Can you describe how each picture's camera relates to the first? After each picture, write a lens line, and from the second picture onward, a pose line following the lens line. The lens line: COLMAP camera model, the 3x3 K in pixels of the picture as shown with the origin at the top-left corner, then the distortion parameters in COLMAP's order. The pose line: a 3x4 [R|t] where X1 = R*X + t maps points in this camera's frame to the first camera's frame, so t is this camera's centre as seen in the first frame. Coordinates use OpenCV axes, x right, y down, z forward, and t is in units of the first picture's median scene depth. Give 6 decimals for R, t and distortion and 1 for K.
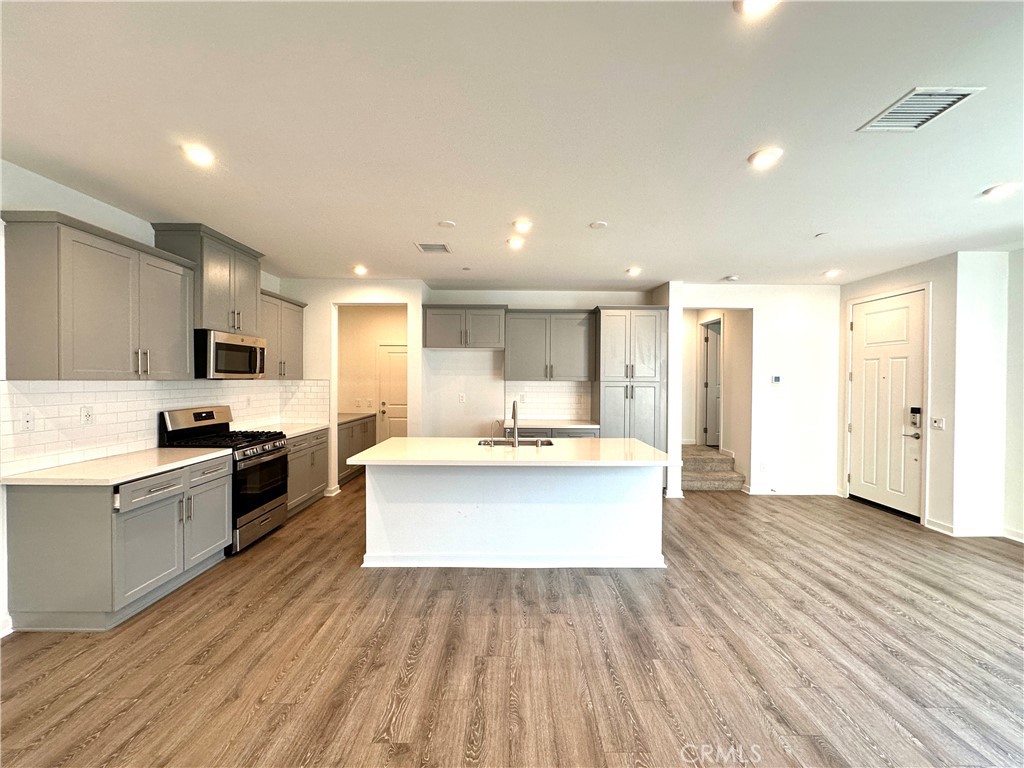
lens RADIAL K [[407.9, 0, 513.4], [0, 407.9, 383.6], [0, 0, 1]] dist [-0.002446, 0.000354]
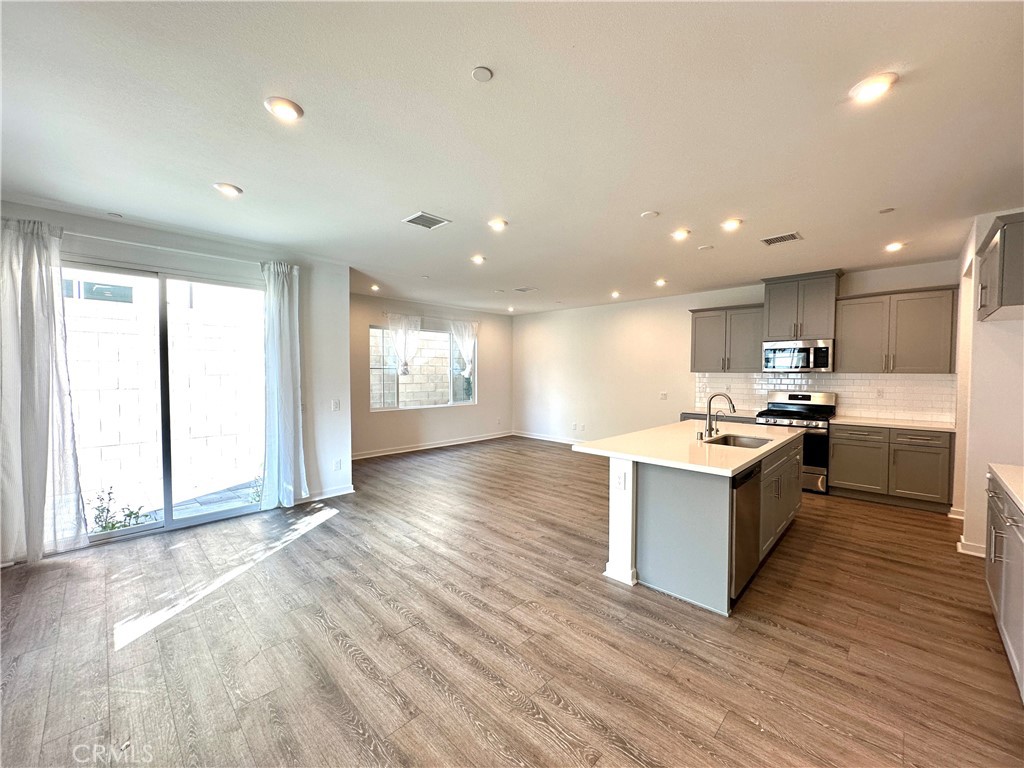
lens RADIAL K [[407.9, 0, 511.3], [0, 407.9, 384.2], [0, 0, 1]] dist [-0.002446, 0.000354]
pose [[-0.704984, 0.015057, -0.709064, 1.117368], [-0.014292, 0.999270, 0.035429, -0.005501], [0.709080, 0.035111, -0.704254, 1.424062]]
